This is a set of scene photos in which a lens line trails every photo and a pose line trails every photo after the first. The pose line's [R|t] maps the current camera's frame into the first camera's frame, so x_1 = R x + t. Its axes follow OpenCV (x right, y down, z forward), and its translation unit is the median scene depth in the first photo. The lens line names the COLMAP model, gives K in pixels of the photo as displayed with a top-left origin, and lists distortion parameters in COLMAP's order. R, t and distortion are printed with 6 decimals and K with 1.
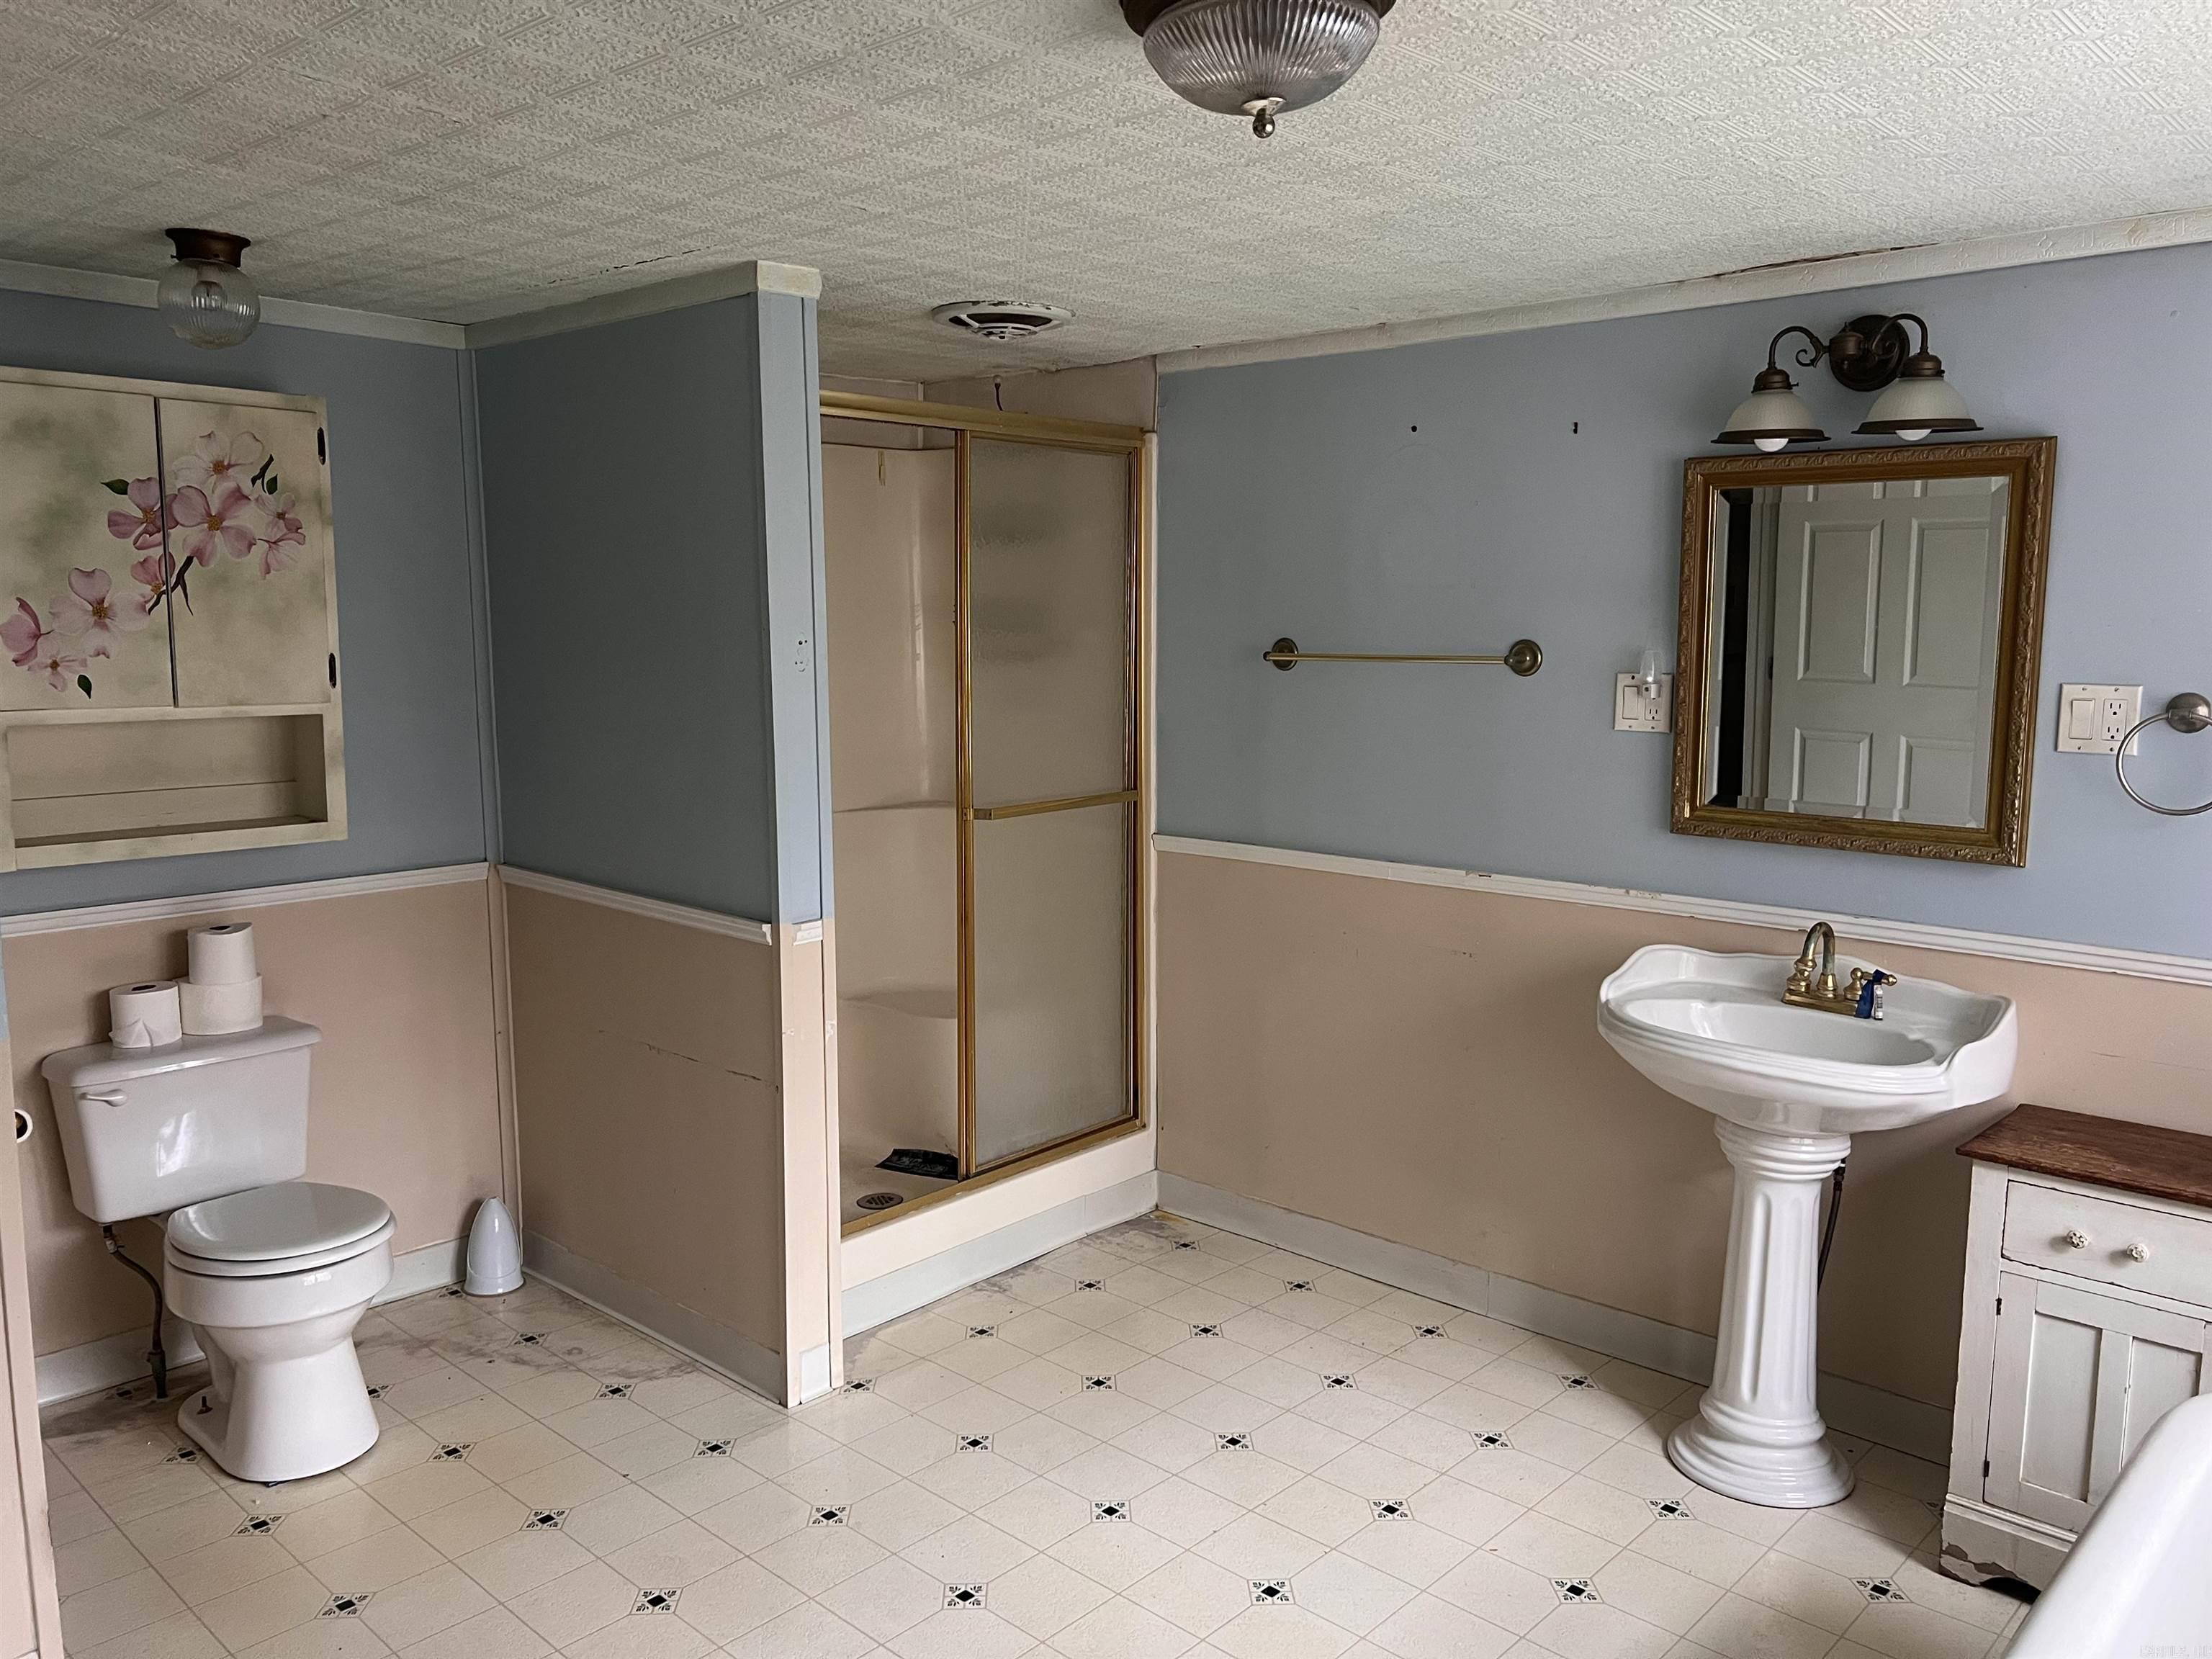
lens RADIAL K [[1659.9, 0, 1119.4], [0, 1659.9, 823.7], [0, 0, 1]] dist [0.084942, -0.108524]
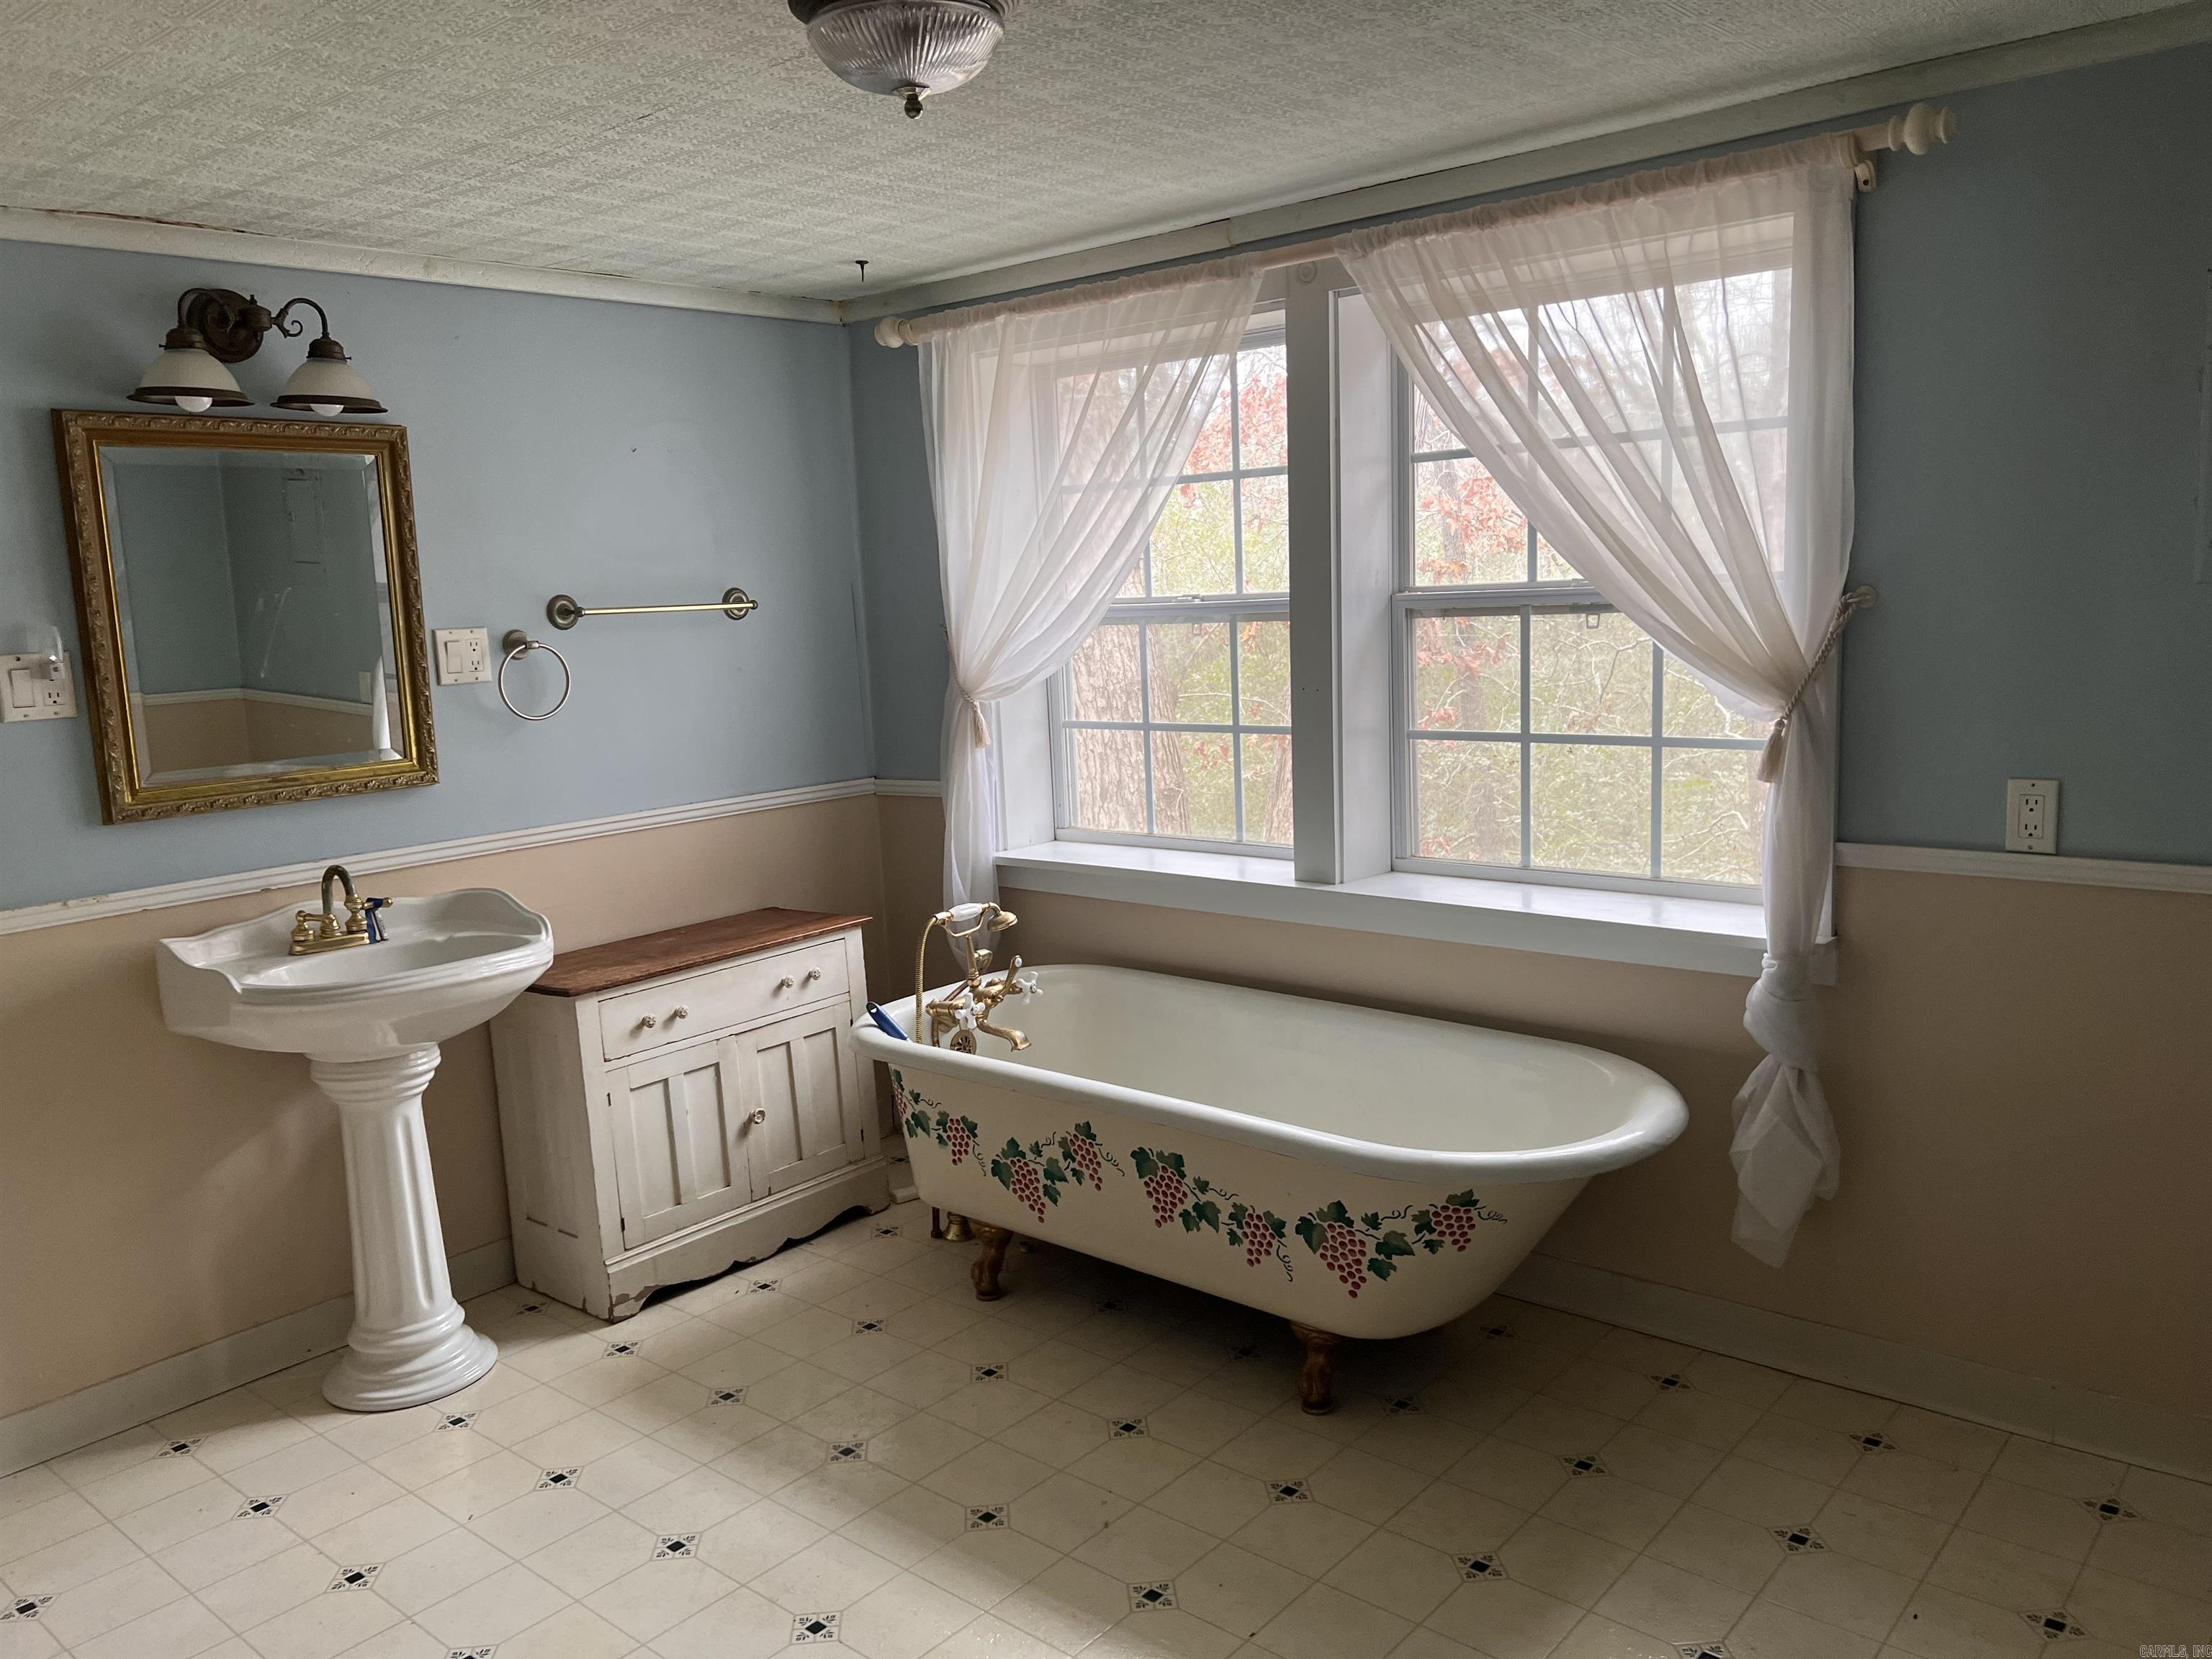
lens RADIAL K [[1659.9, 0, 1119.4], [0, 1659.9, 823.7], [0, 0, 1]] dist [0.084942, -0.108524]
pose [[-0.046809, -0.152970, 0.987122, -0.683577], [0.166370, 0.973208, 0.158703, -0.056463], [-0.984952, 0.171656, -0.020105, 0.554426]]
